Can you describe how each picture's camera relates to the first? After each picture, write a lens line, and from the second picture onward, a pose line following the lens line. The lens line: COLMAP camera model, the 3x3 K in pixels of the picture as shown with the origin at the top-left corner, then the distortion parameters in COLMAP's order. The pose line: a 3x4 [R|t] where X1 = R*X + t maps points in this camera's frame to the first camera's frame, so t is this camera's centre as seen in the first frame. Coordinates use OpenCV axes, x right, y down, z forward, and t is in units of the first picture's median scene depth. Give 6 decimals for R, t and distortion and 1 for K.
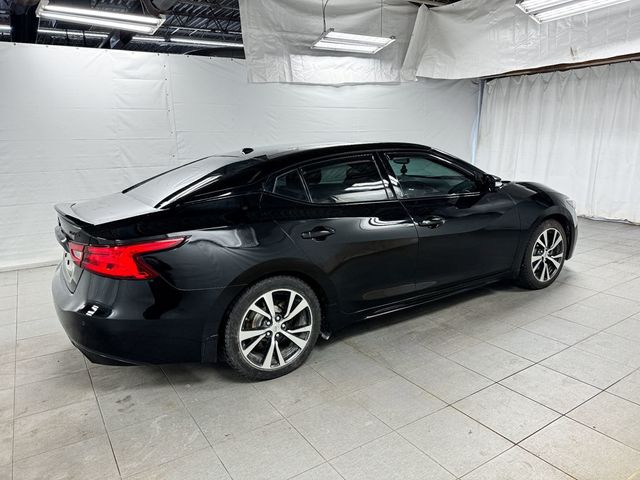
lens RADIAL K [[454.8, 0, 315.8], [0, 454.8, 240.5], [0, 0, 1]] dist [0.027562, -0.038891]
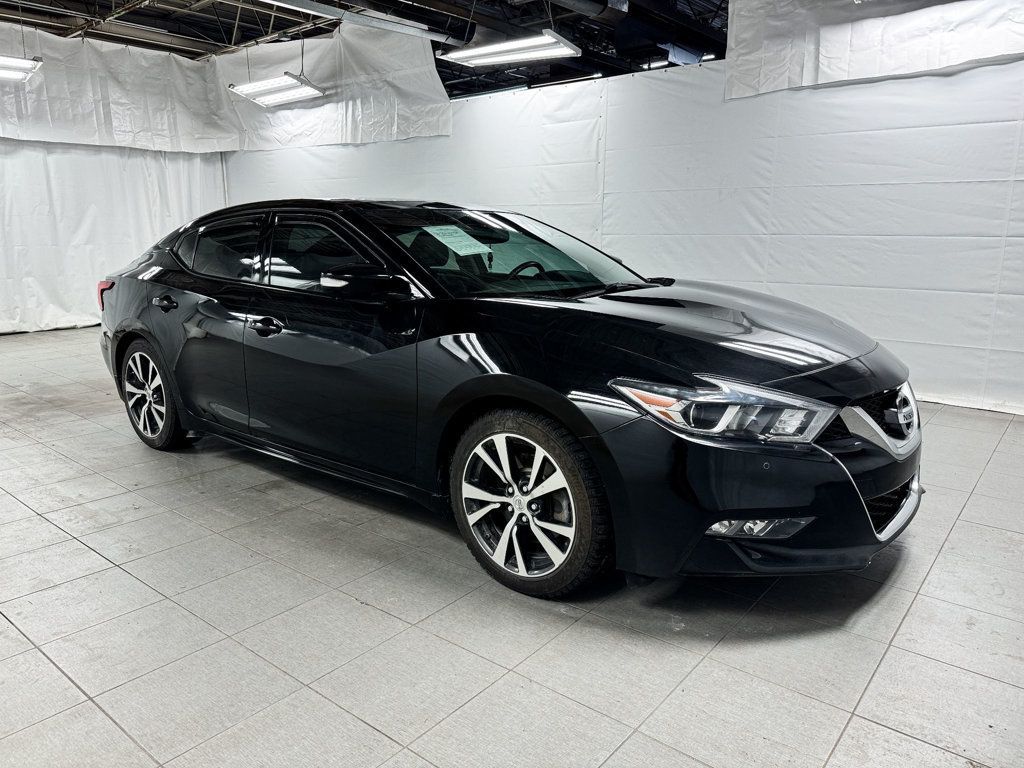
lens RADIAL K [[727.6, 0, 505.3], [0, 727.6, 384.8], [0, 0, 1]] dist [0.027562, -0.038891]
pose [[0.302424, 0.221081, -0.927180, 0.807687], [-0.214382, 0.963584, 0.159835, -0.120438], [0.928752, 0.150433, 0.338806, 0.612740]]
